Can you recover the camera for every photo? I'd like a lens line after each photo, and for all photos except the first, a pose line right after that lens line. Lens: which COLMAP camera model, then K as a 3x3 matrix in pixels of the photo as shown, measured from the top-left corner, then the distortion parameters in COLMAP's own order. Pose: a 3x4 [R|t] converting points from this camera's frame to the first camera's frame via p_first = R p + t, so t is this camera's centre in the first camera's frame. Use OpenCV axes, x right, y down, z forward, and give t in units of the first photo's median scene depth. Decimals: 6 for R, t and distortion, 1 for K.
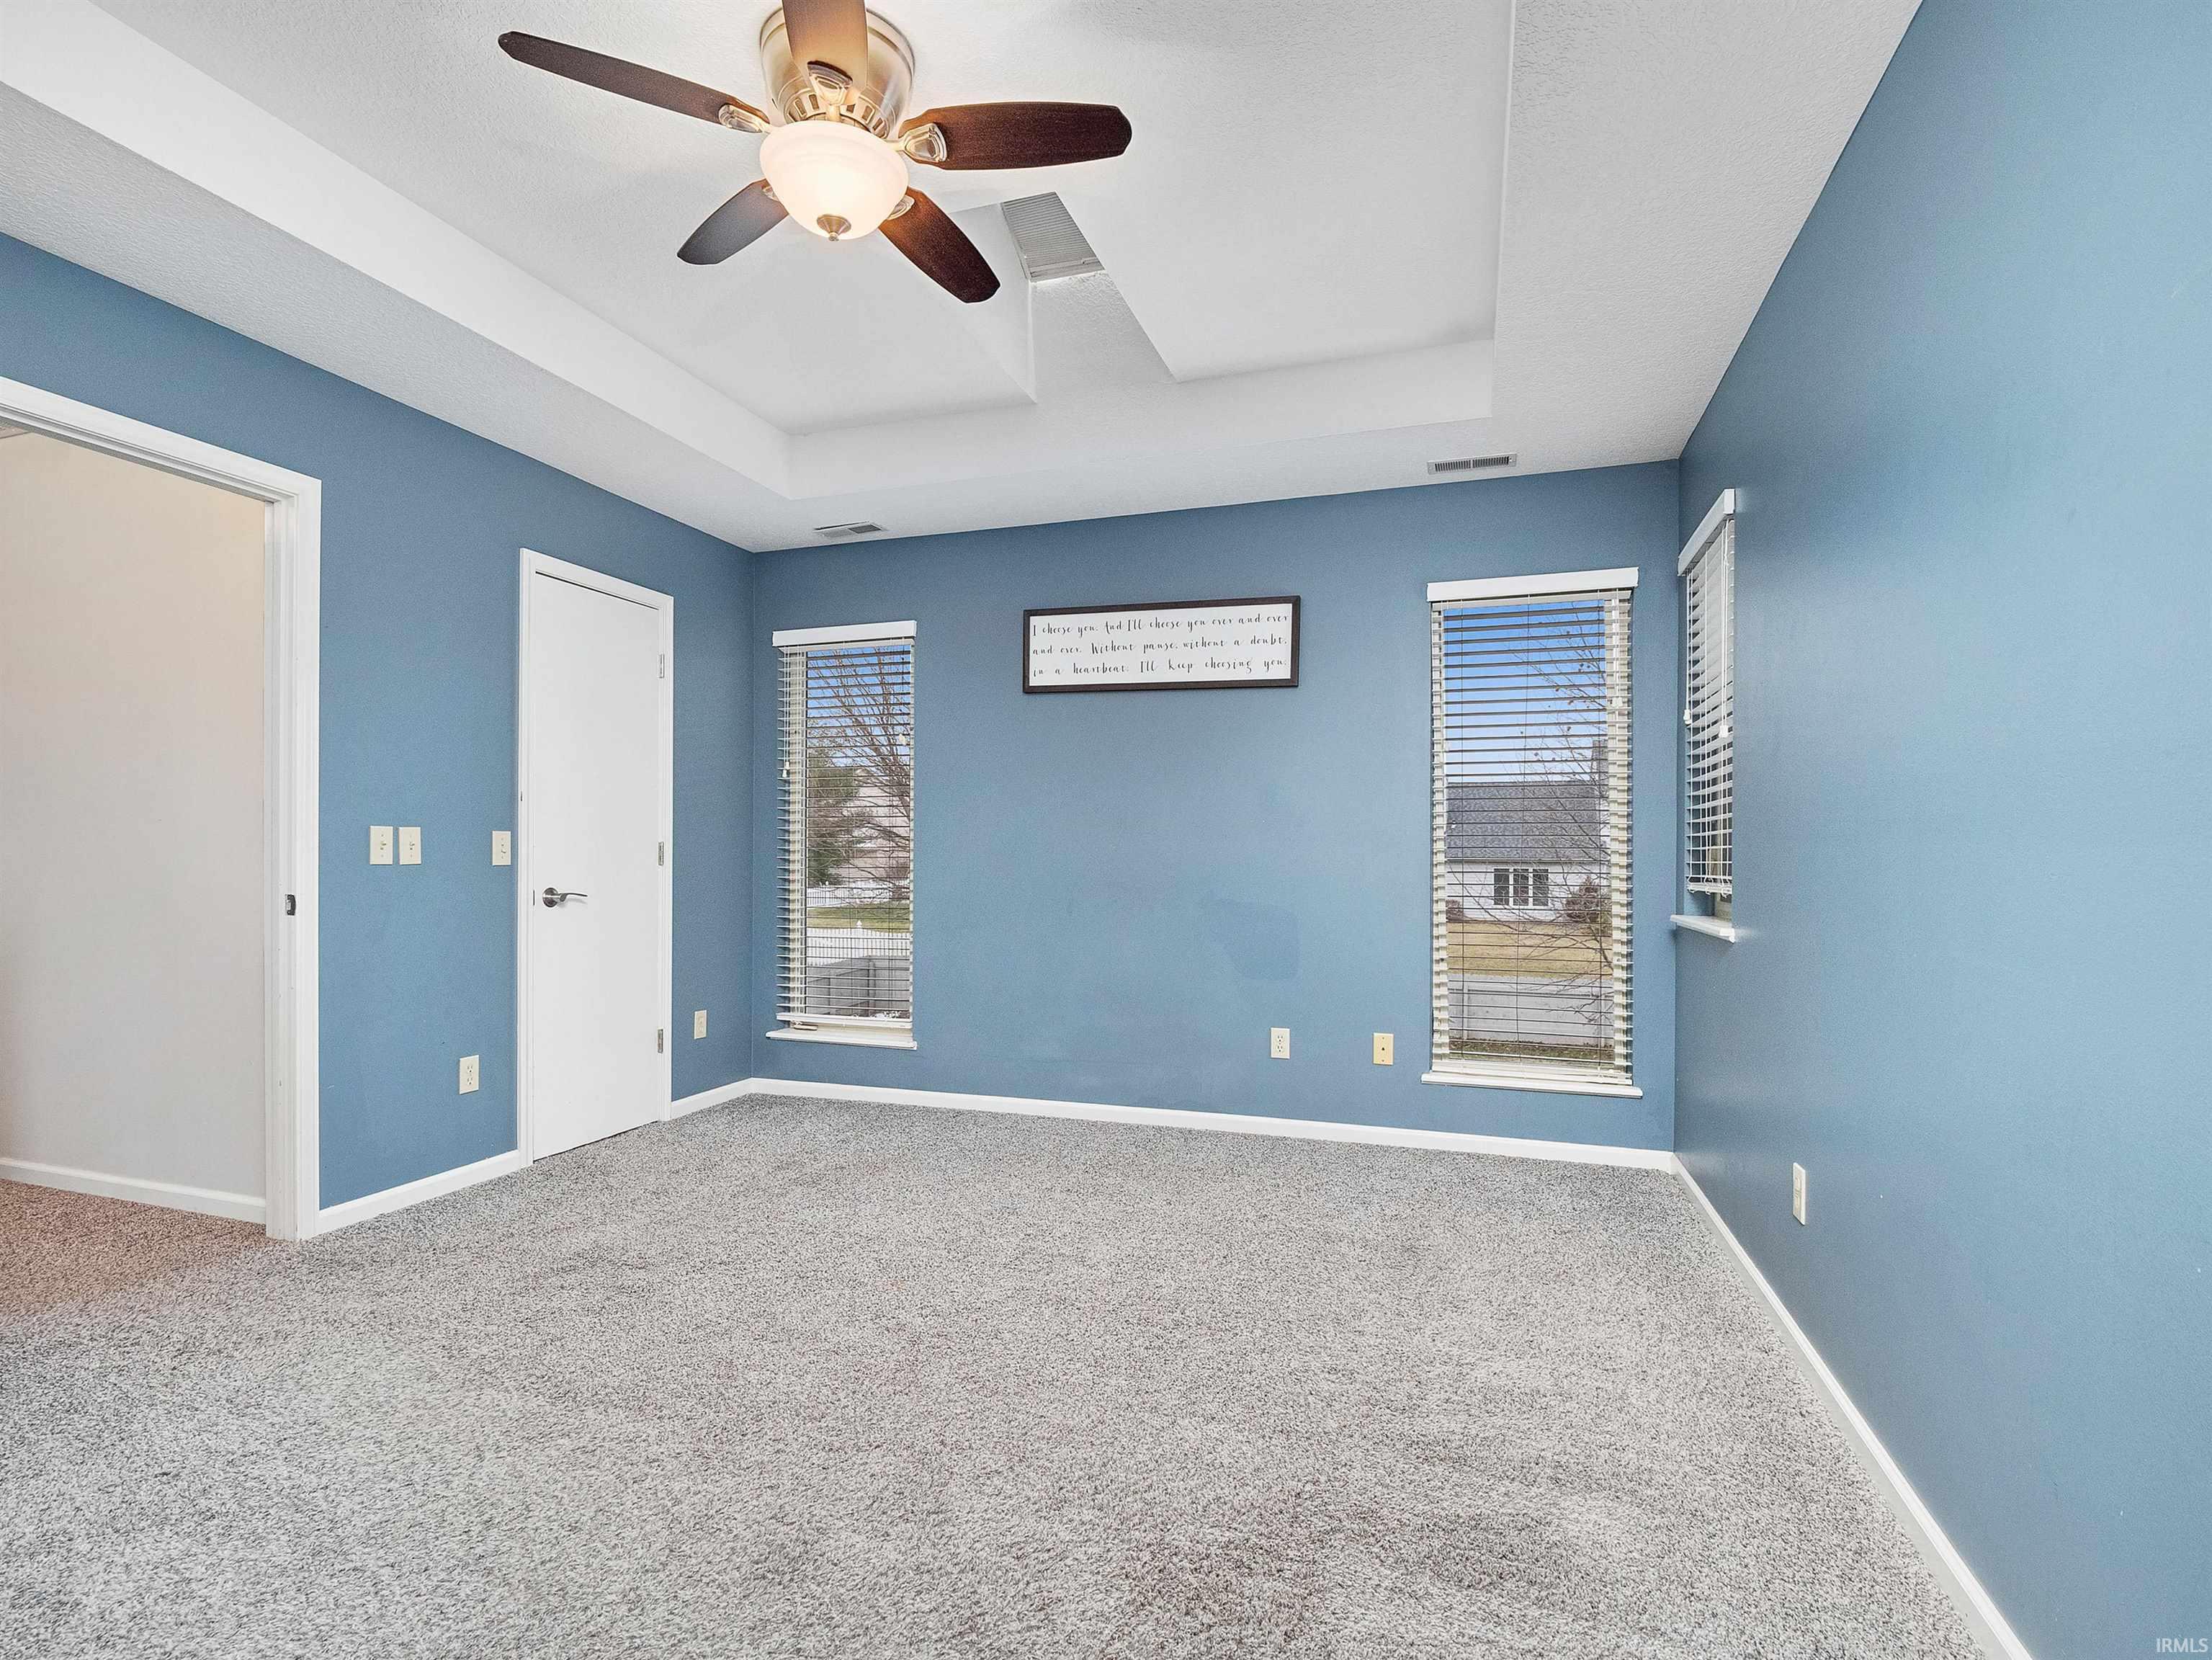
lens RADIAL K [[1095.5, 0, 1097.9], [0, 1095.5, 843.0], [0, 0, 1]] dist [-0.002354, -0.000996]
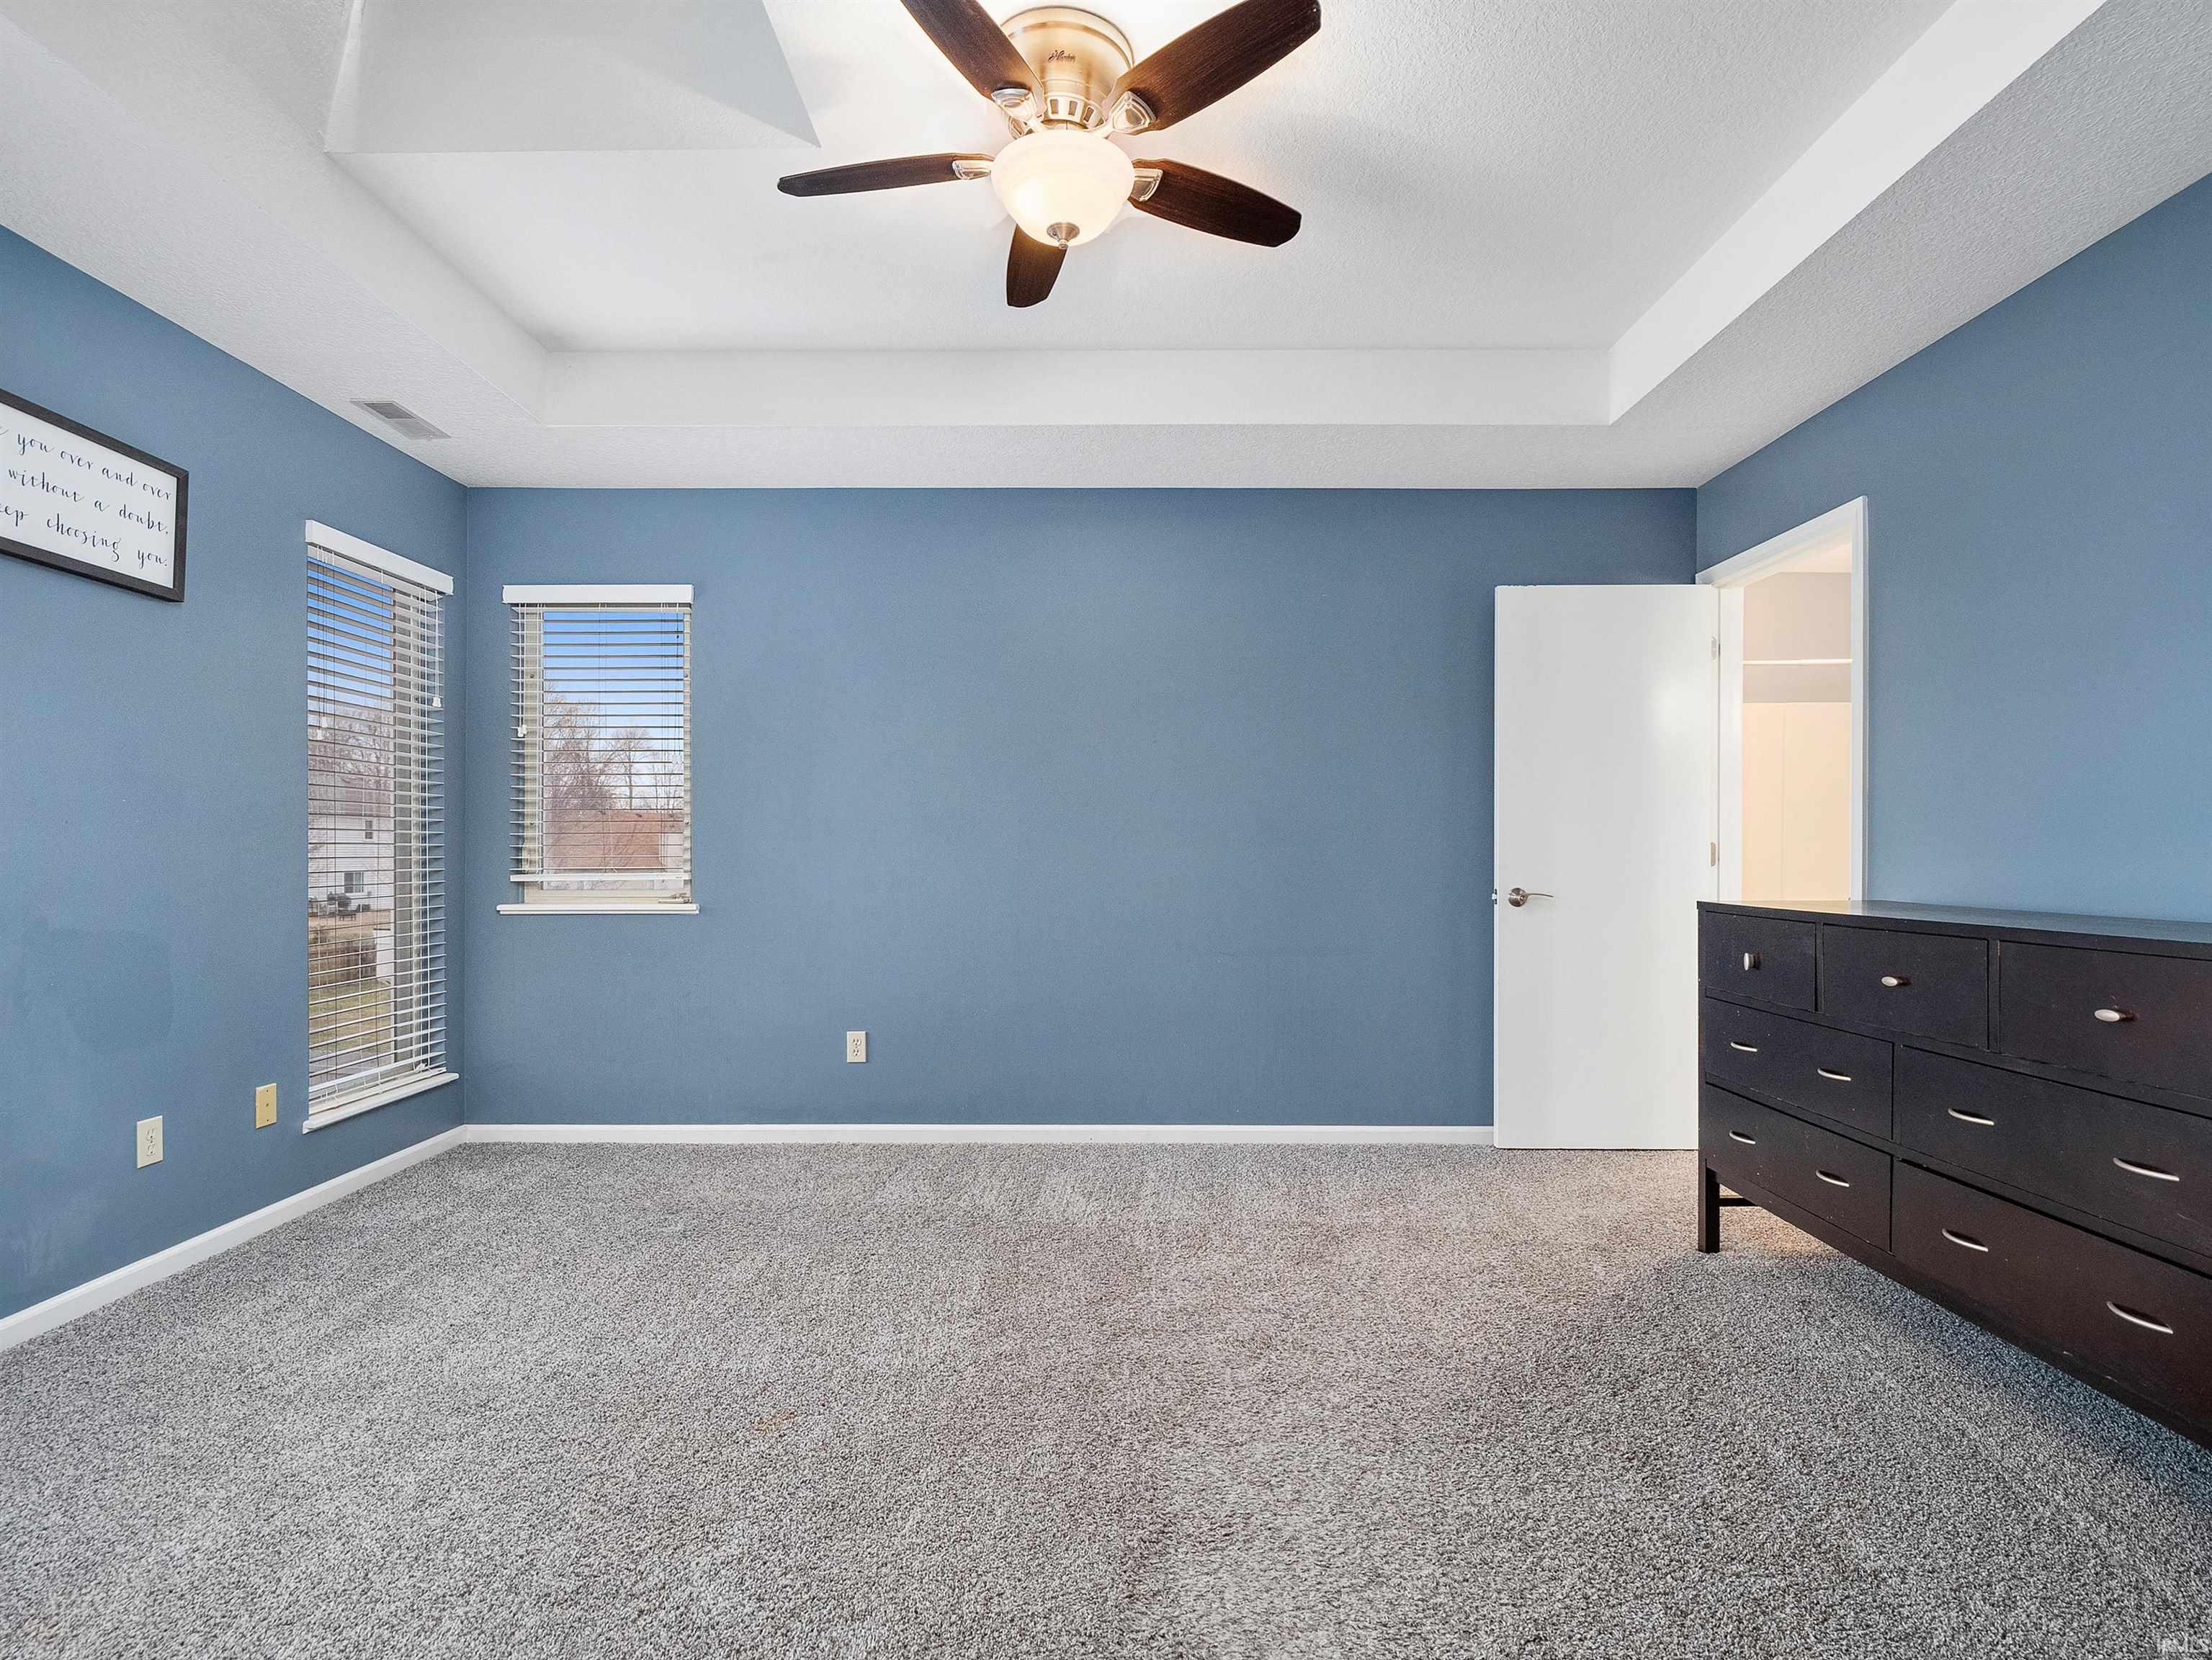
lens RADIAL K [[1095.5, 0, 1097.9], [0, 1095.5, 843.0], [0, 0, 1]] dist [-0.002354, -0.000996]
pose [[-0.318434, 0.002086, 0.947943, -0.758284], [-0.009714, 0.999938, -0.005463, 0.003395], [-0.947895, -0.010948, -0.318394, 0.806617]]
